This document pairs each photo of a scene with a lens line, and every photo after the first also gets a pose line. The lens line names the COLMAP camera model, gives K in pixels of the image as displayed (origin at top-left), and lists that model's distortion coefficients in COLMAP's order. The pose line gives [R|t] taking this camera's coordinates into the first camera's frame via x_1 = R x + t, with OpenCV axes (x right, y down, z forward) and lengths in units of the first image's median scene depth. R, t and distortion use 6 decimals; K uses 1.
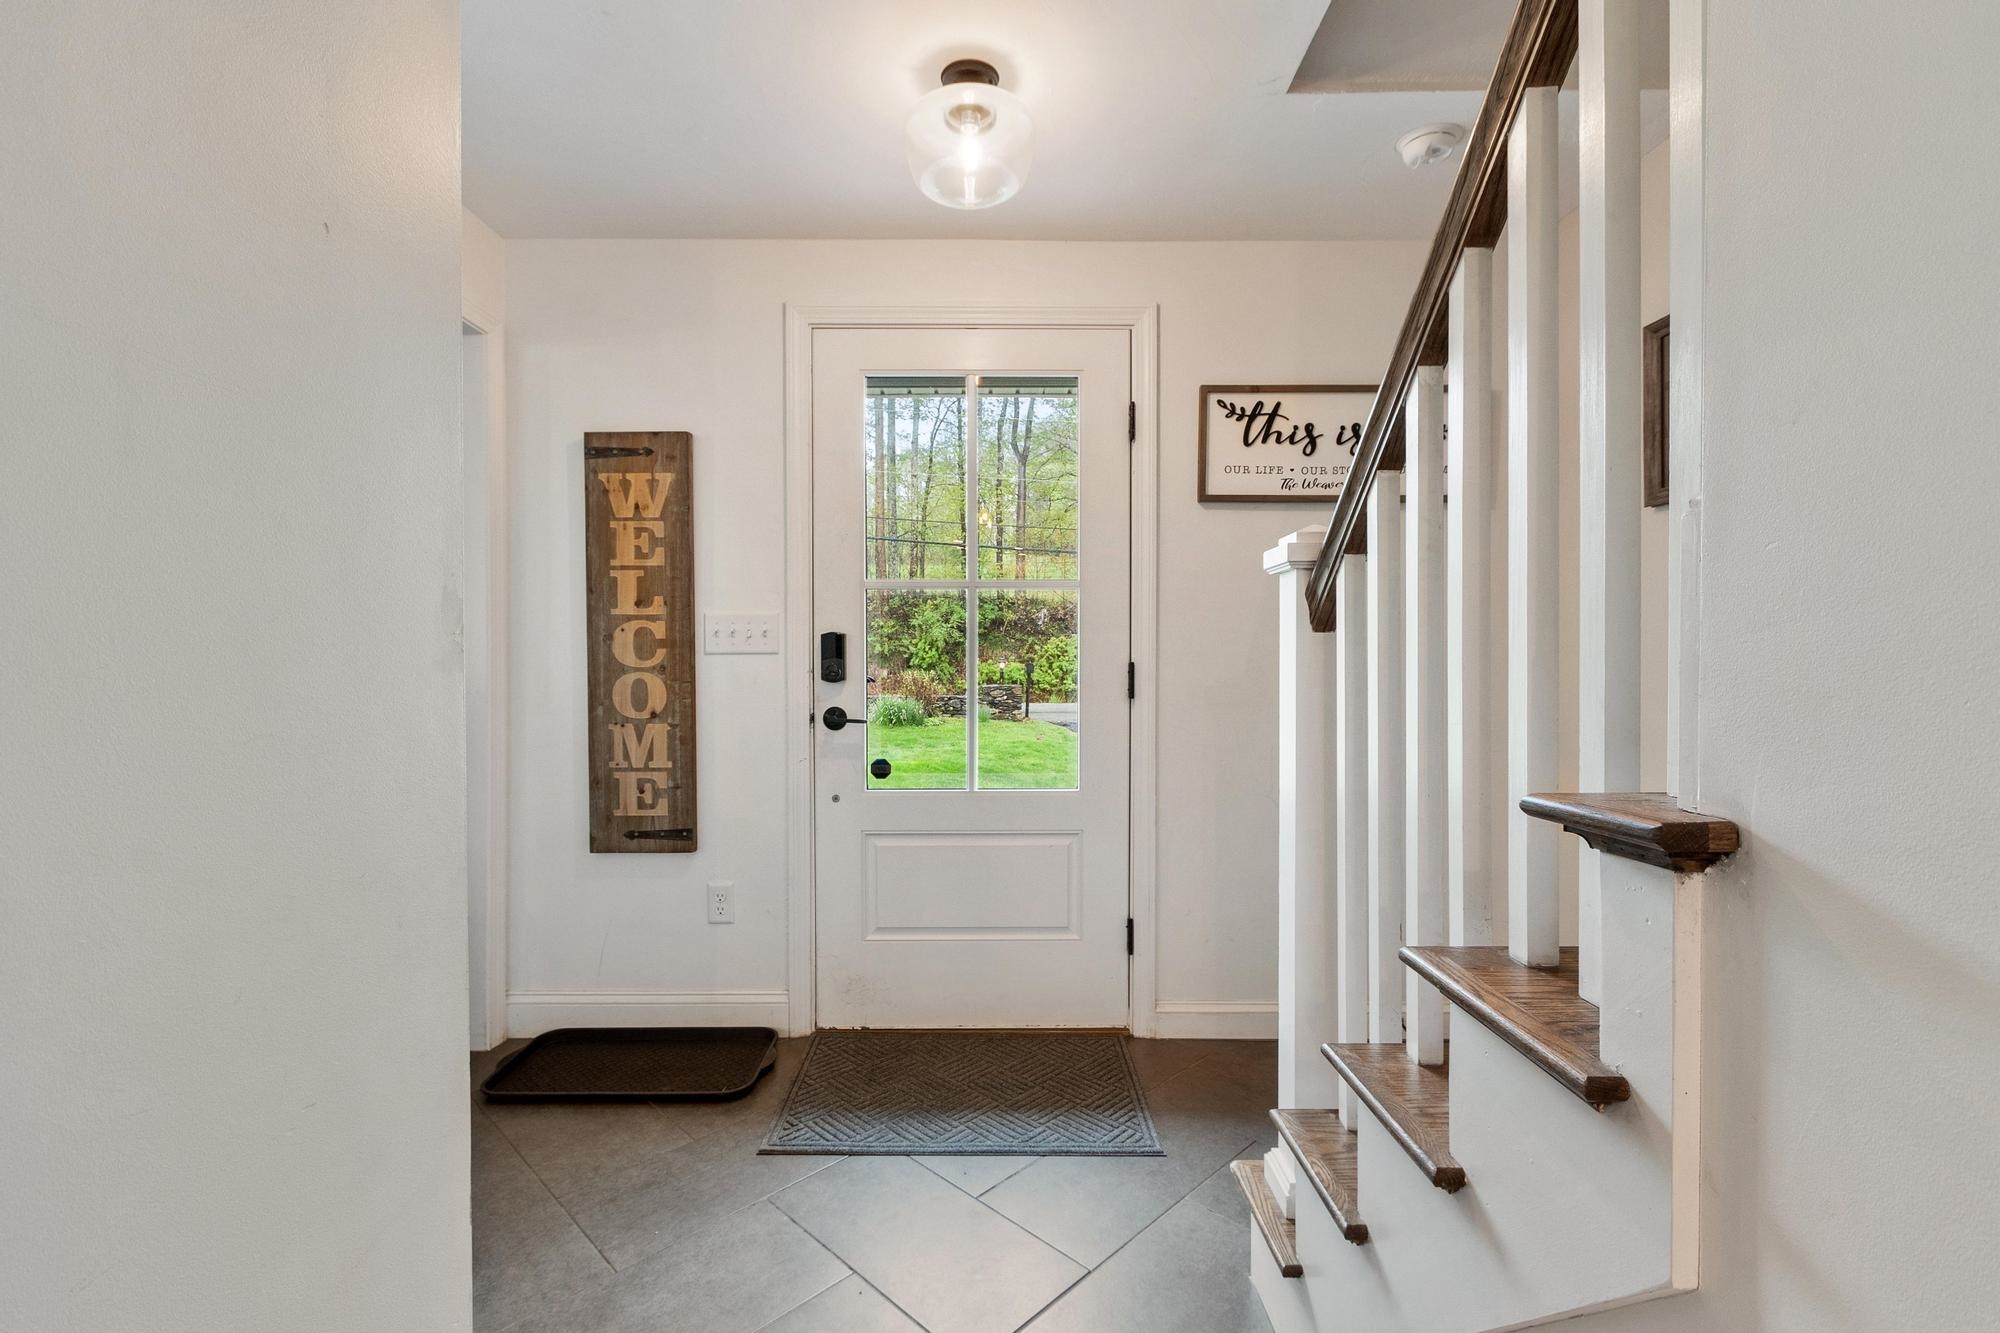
lens RADIAL K [[871.1, 0, 992.2], [0, 871.1, 666.3], [0, 0, 1]] dist [0.000466, 0.000174]
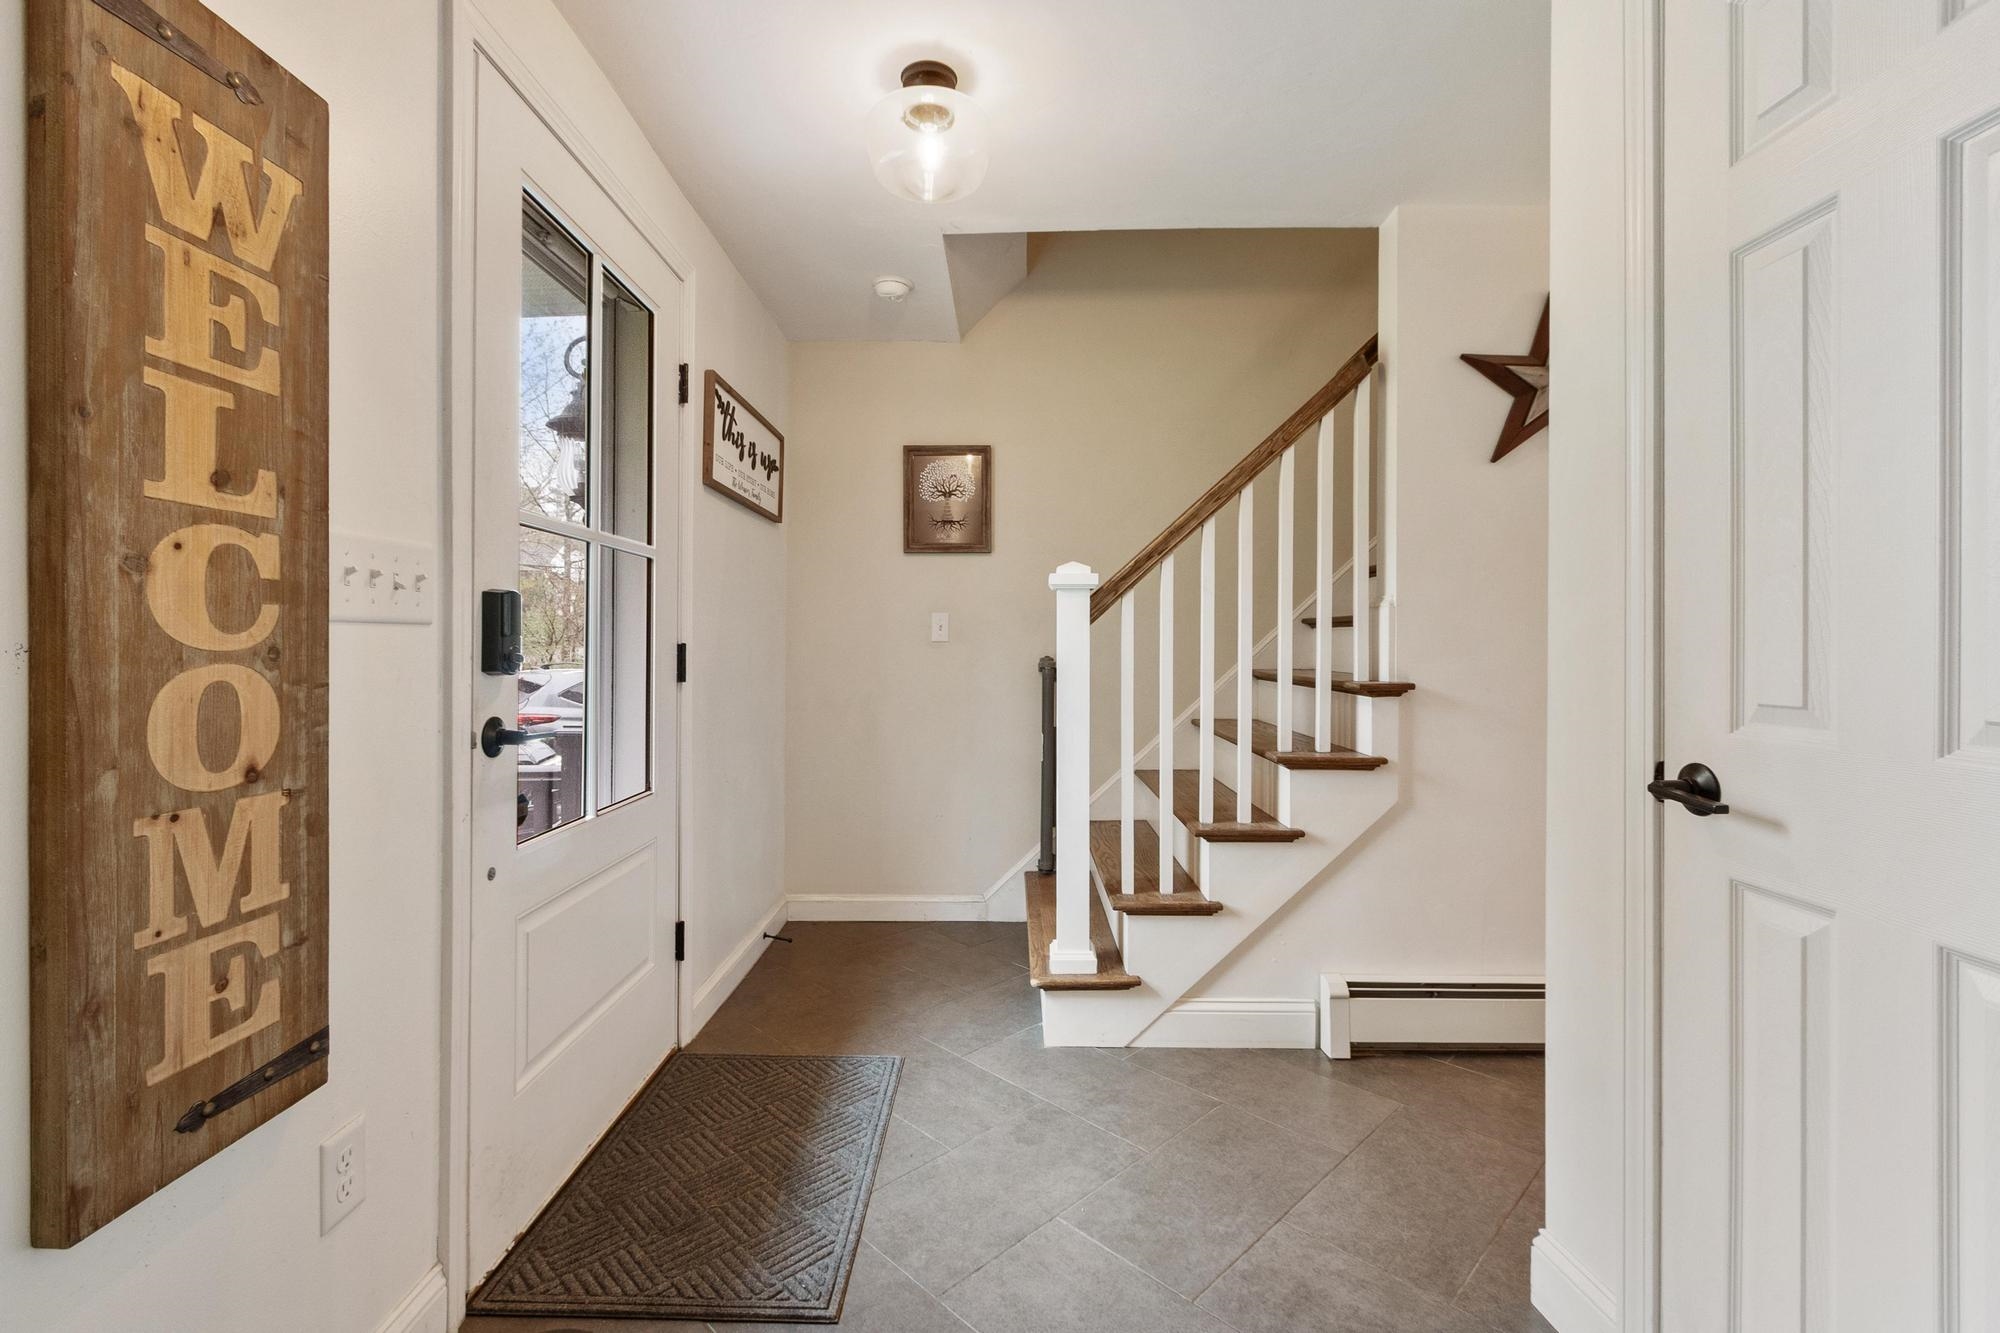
lens RADIAL K [[861.9, 0, 996.4], [0, 861.9, 641.1], [0, 0, 1]] dist [-0.001156, -0.000598]
pose [[0.019193, 0.007036, 0.999791, -0.765348], [0.006109, 0.999956, -0.007155, 0.001480], [-0.999797, 0.006245, 0.019149, 0.661586]]
